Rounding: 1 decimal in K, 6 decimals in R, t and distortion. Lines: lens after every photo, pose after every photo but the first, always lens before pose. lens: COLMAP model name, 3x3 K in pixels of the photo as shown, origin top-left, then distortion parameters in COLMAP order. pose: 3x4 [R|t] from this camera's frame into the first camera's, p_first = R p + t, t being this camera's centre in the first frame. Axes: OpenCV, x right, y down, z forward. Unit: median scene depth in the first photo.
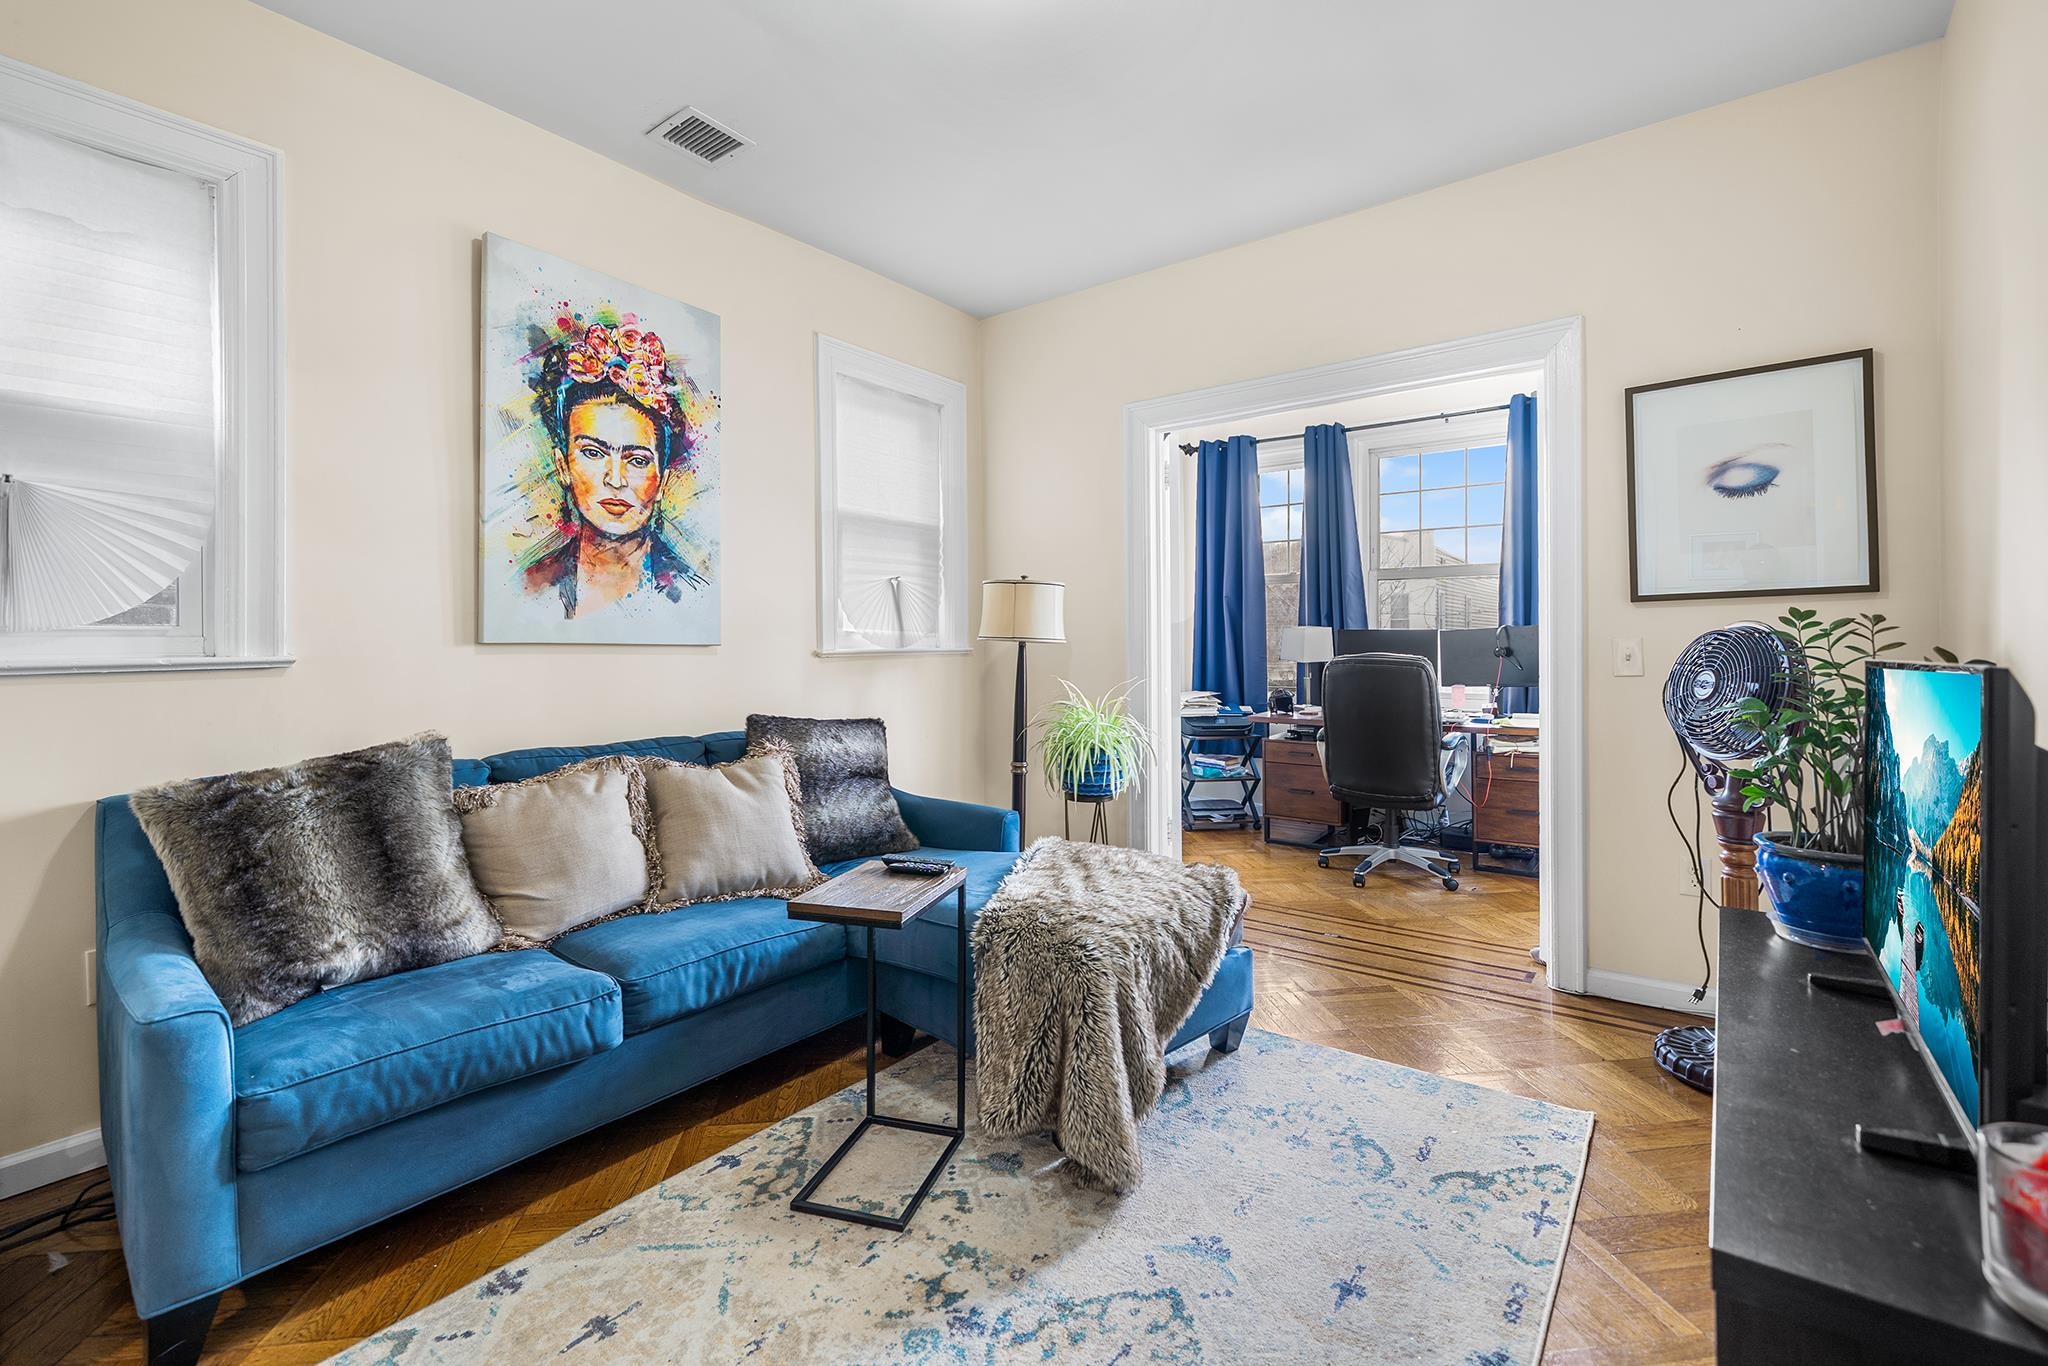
lens RADIAL K [[922.6, 0, 998.3], [0, 922.6, 644.8], [0, 0, 1]] dist [-0.001024, 0.000601]
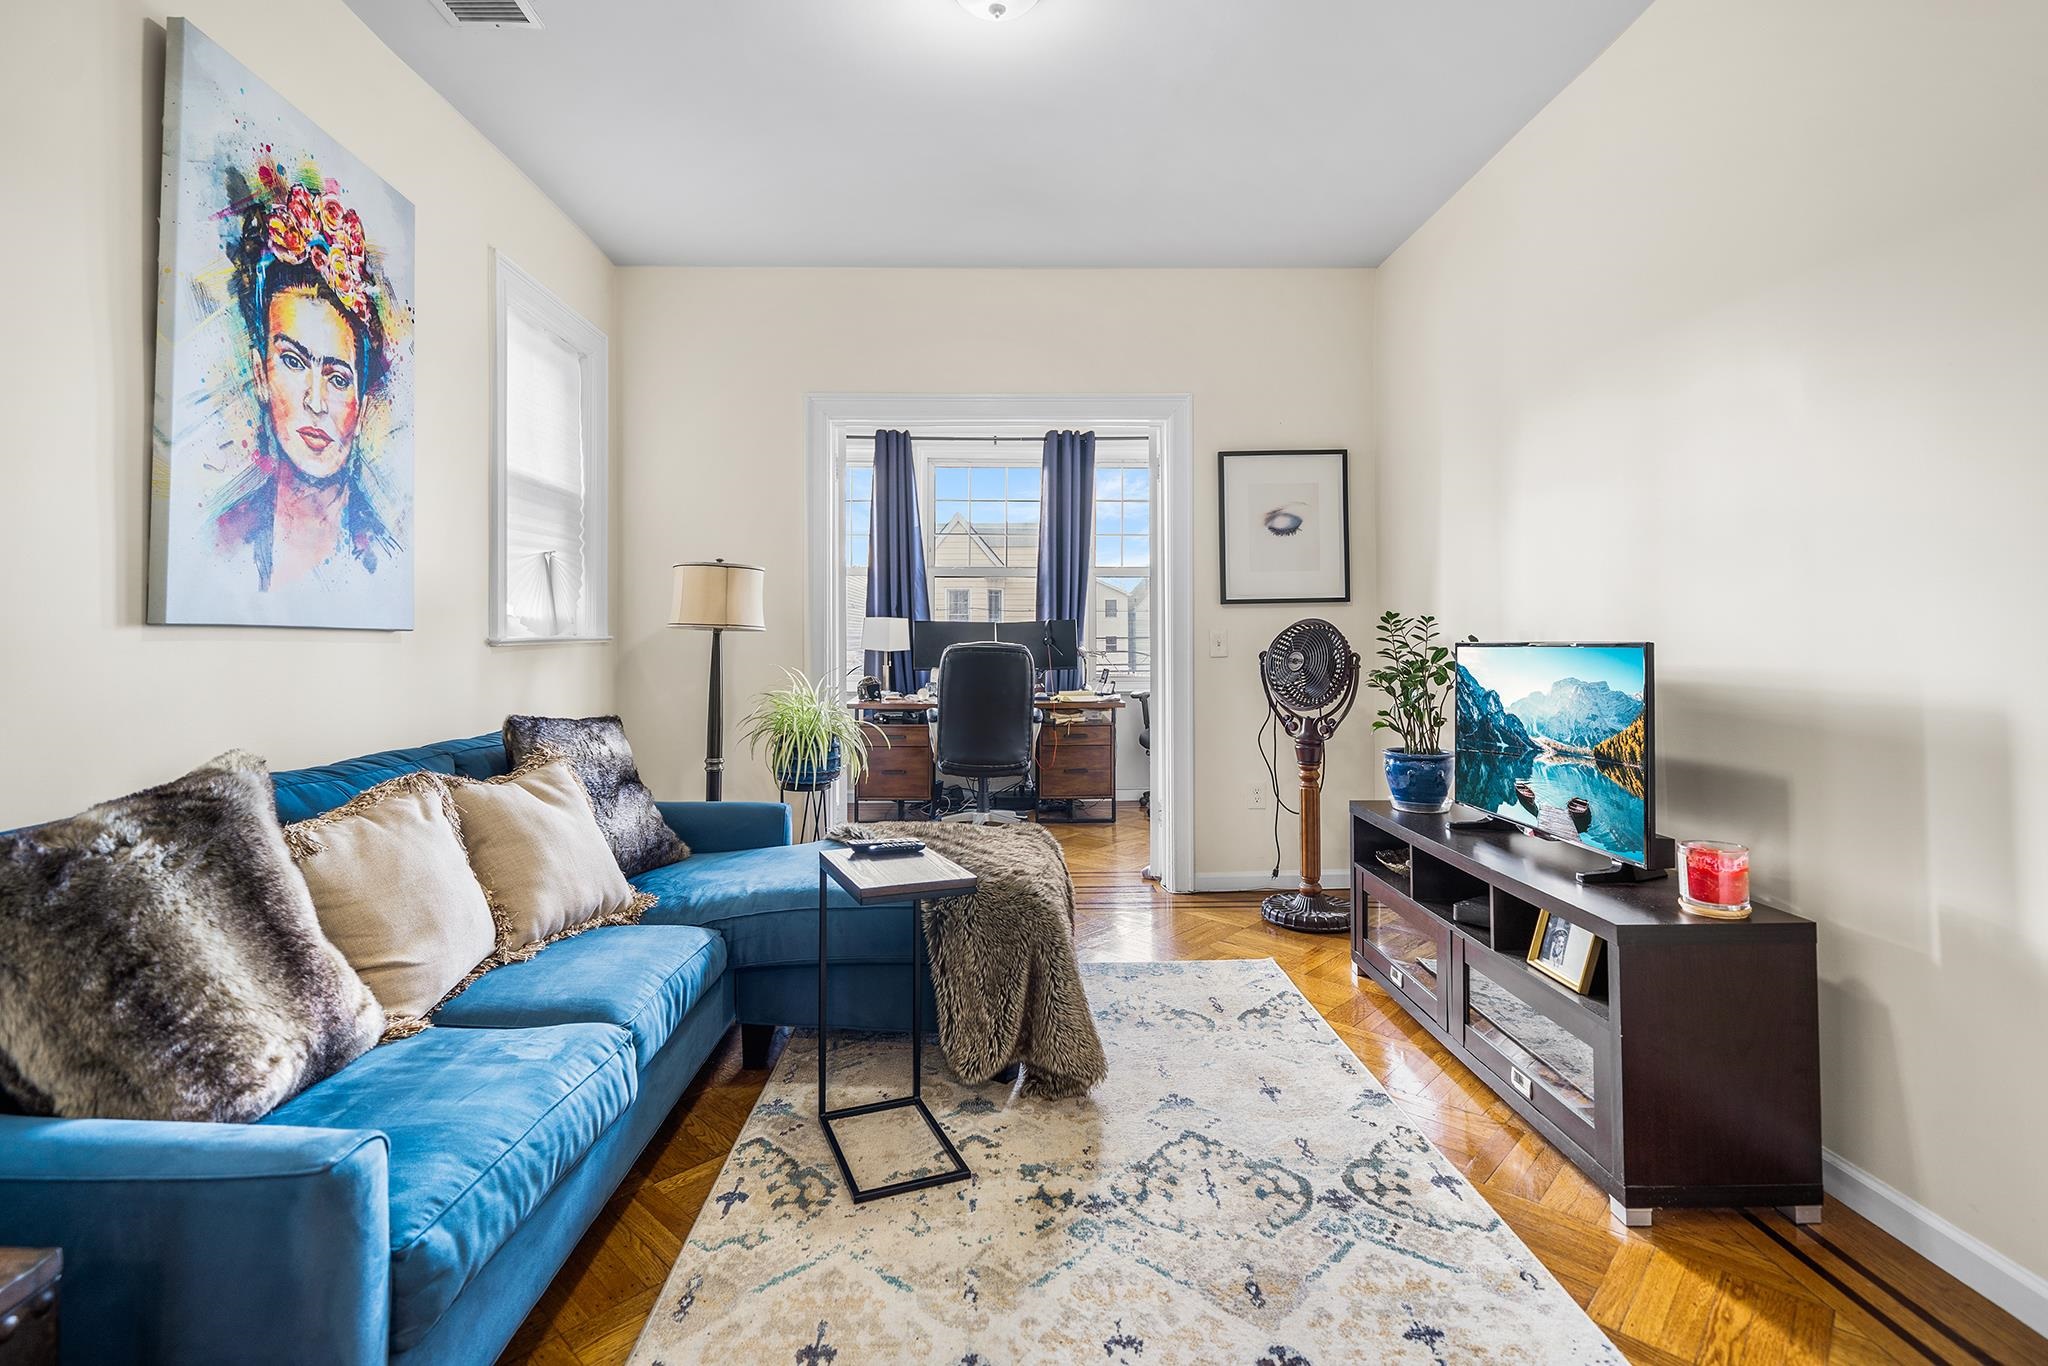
lens RADIAL K [[976.2, 0, 1030.1], [0, 976.2, 624.6], [0, 0, 1]] dist [0.000363, -0.001259]
pose [[0.767881, 0.011003, 0.640498, -0.497950], [-0.003013, 0.999903, -0.013565, 0.005945], [-0.640586, 0.008487, 0.767840, 0.050416]]
